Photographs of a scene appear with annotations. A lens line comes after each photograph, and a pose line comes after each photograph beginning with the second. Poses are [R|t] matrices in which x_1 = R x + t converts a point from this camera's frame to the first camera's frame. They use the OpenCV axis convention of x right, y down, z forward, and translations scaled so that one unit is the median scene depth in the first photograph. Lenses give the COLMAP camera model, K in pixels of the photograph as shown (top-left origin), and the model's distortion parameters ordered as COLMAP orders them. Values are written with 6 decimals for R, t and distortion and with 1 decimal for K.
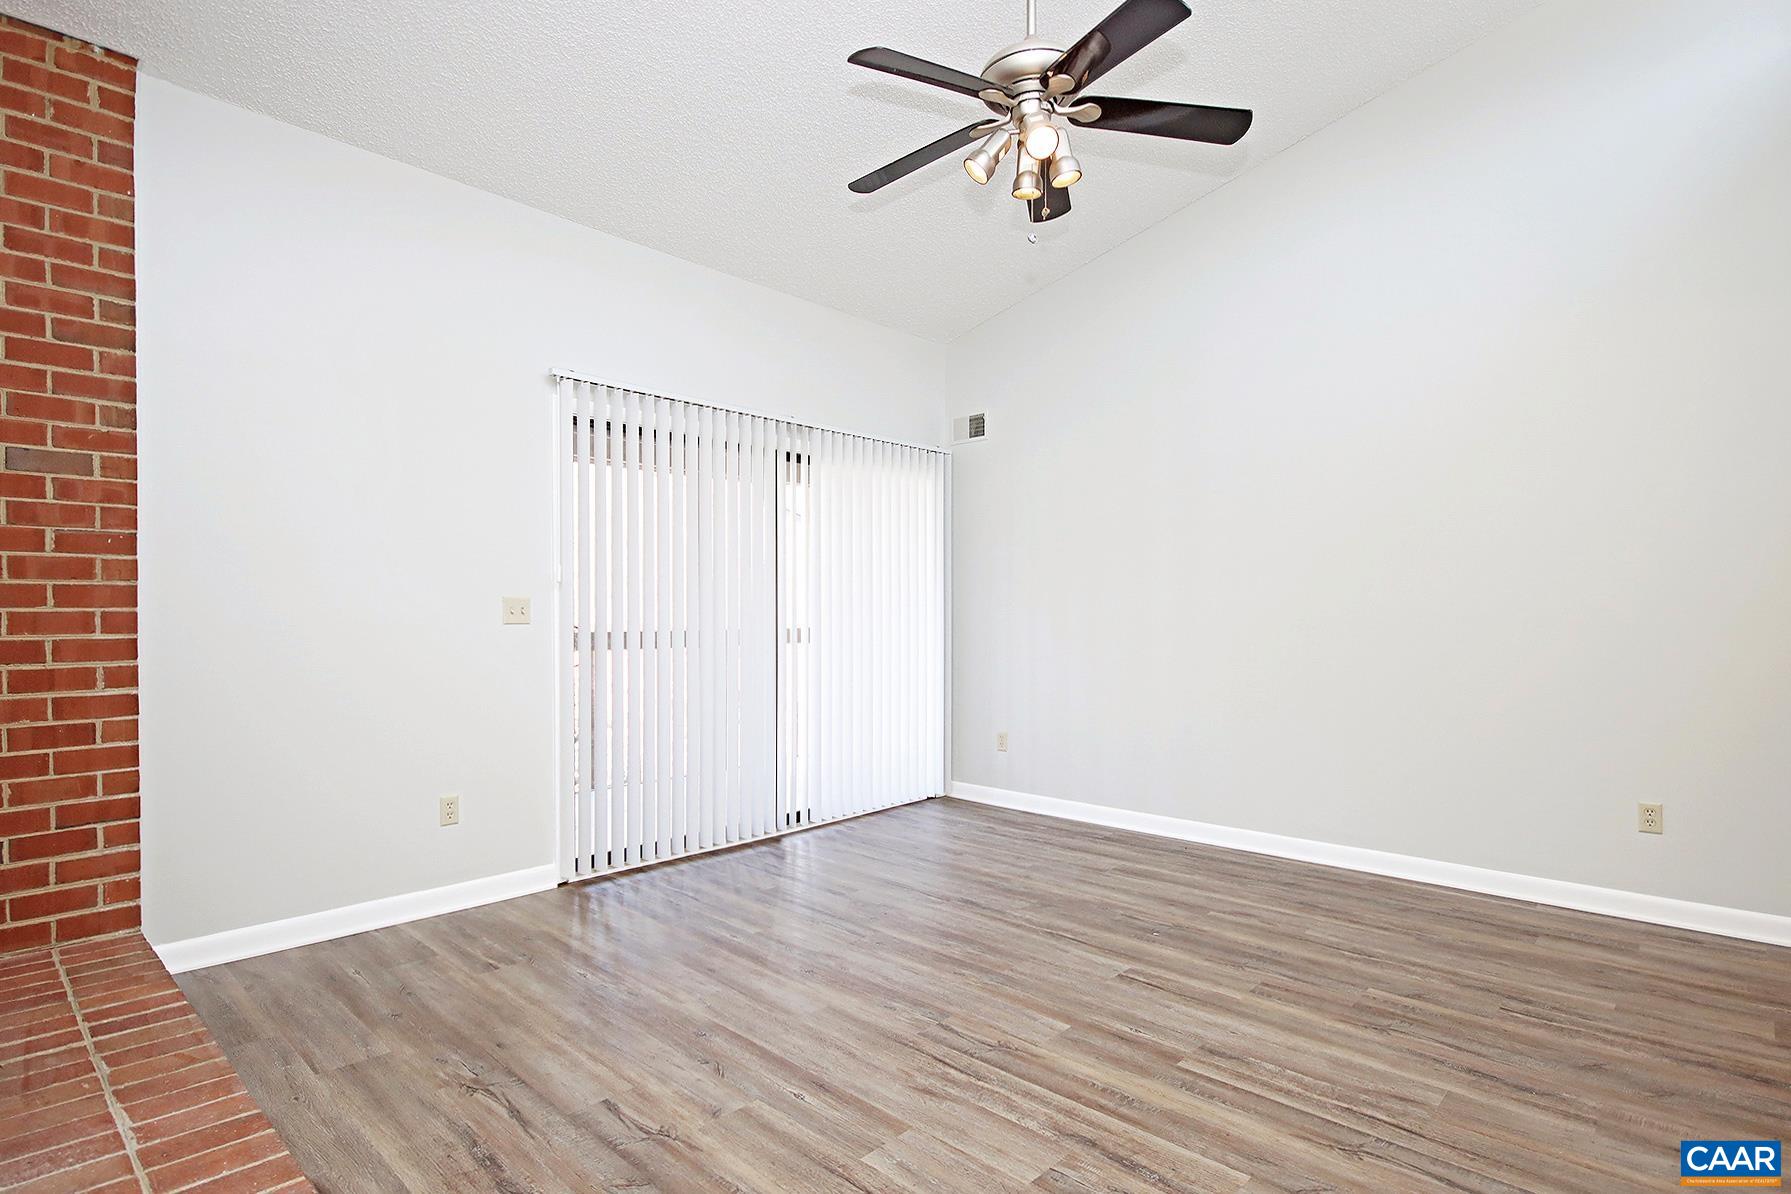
lens RADIAL K [[919.4, 0, 891.5], [0, 919.4, 621.9], [0, 0, 1]] dist [0.001473, -0.000560]
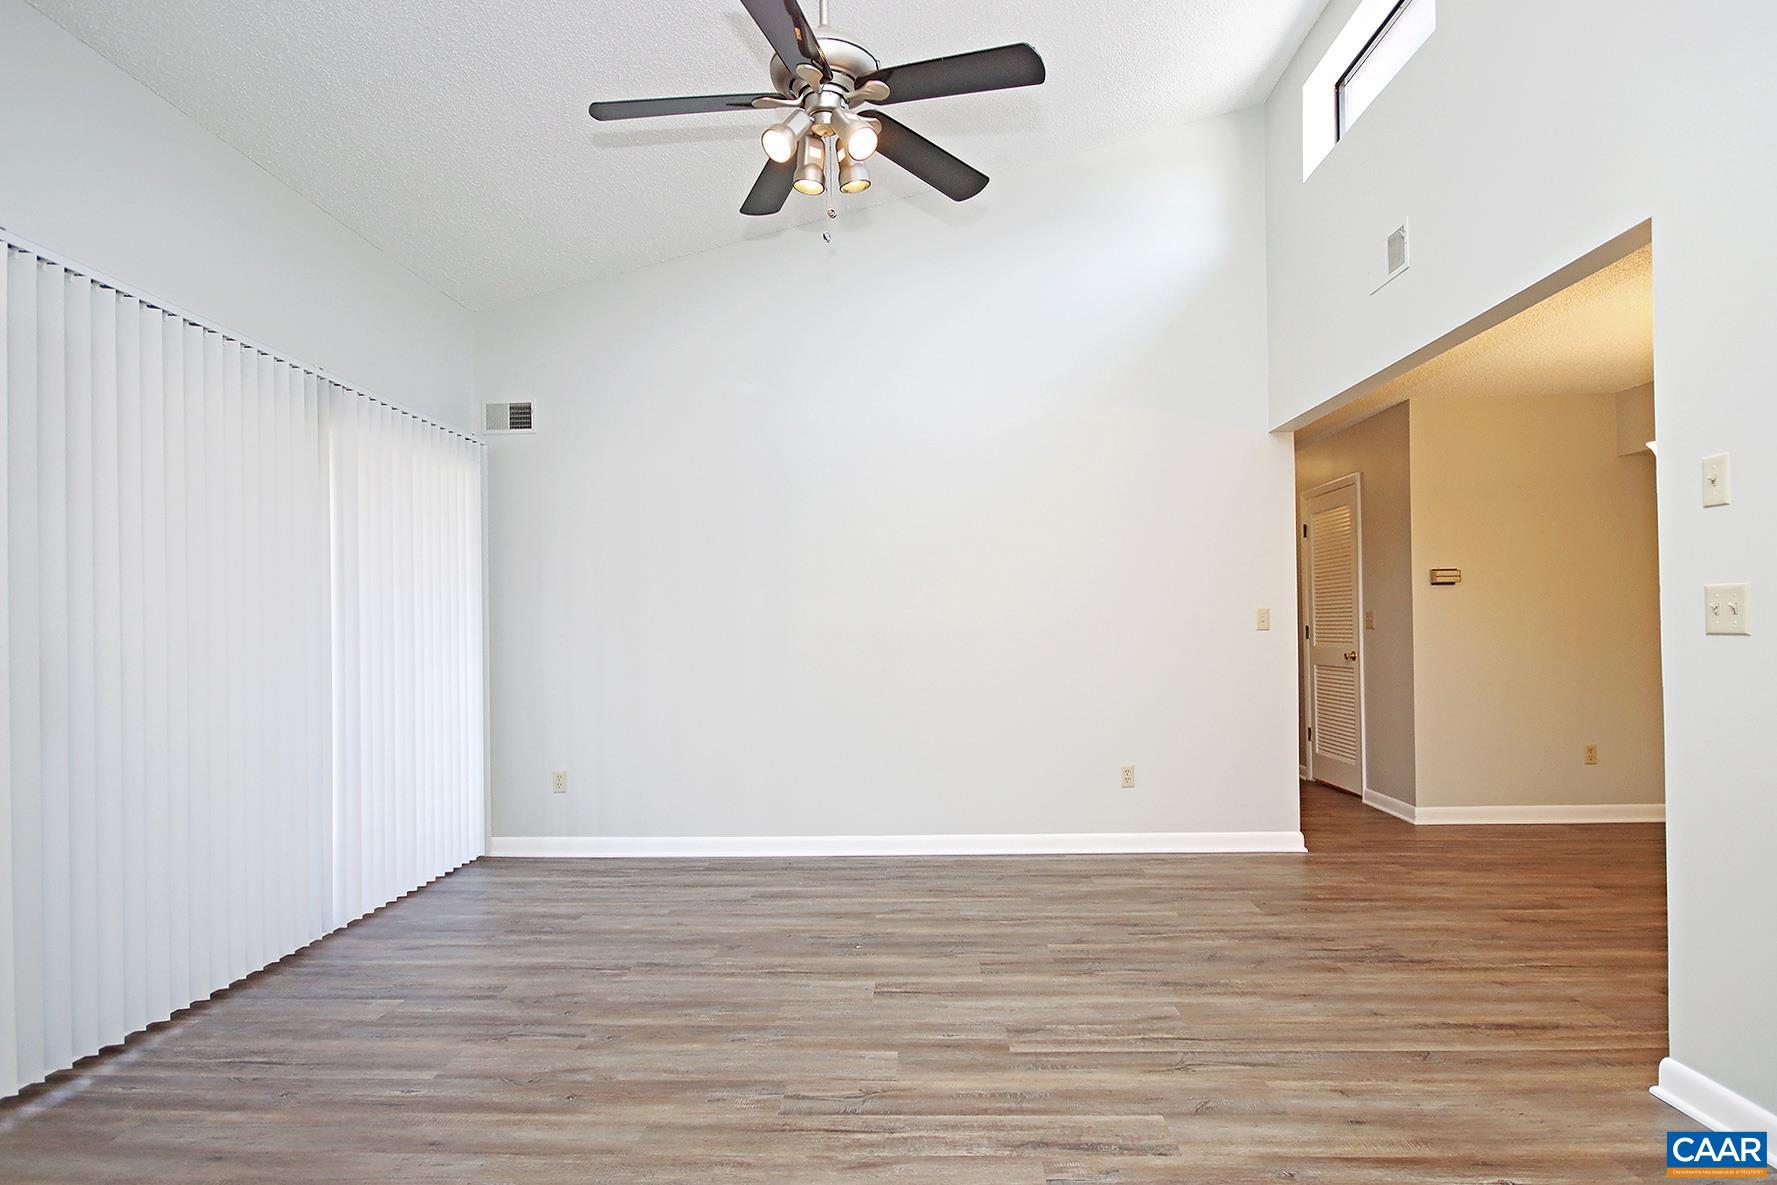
lens RADIAL K [[924.9, 0, 921.0], [0, 924.9, 626.6], [0, 0, 1]] dist [0.000079, -0.000147]
pose [[0.736882, -0.005694, 0.675998, -0.373869], [0.019117, 0.999740, -0.012418, 0.000677], [-0.675751, 0.022073, 0.736799, 0.207774]]
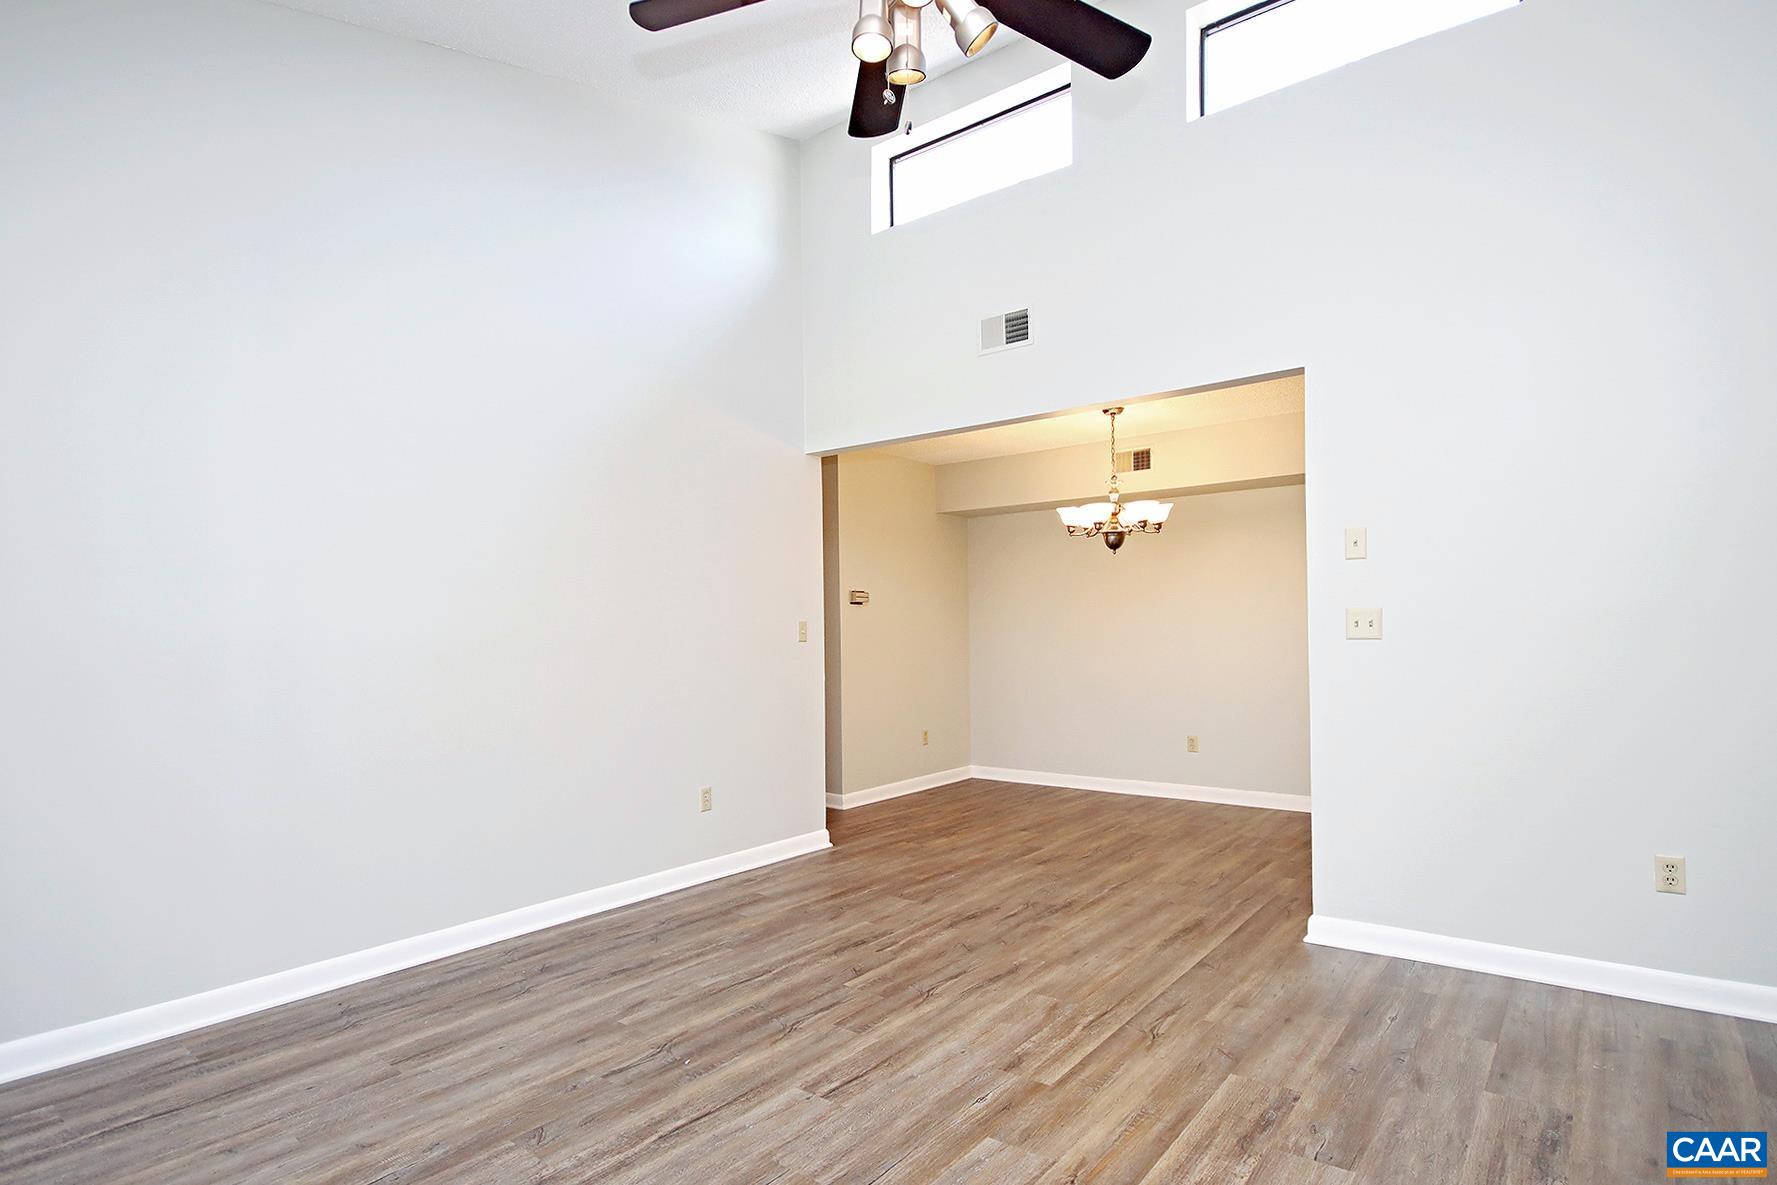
lens RADIAL K [[912.2, 0, 884.5], [0, 912.2, 617.2], [0, 0, 1]] dist [0.001473, -0.000560]
pose [[-0.083357, 0.025763, 0.996187, -0.504728], [0.023796, 0.999432, -0.023855, 0.000796], [-0.996236, 0.021716, -0.083923, 0.957429]]
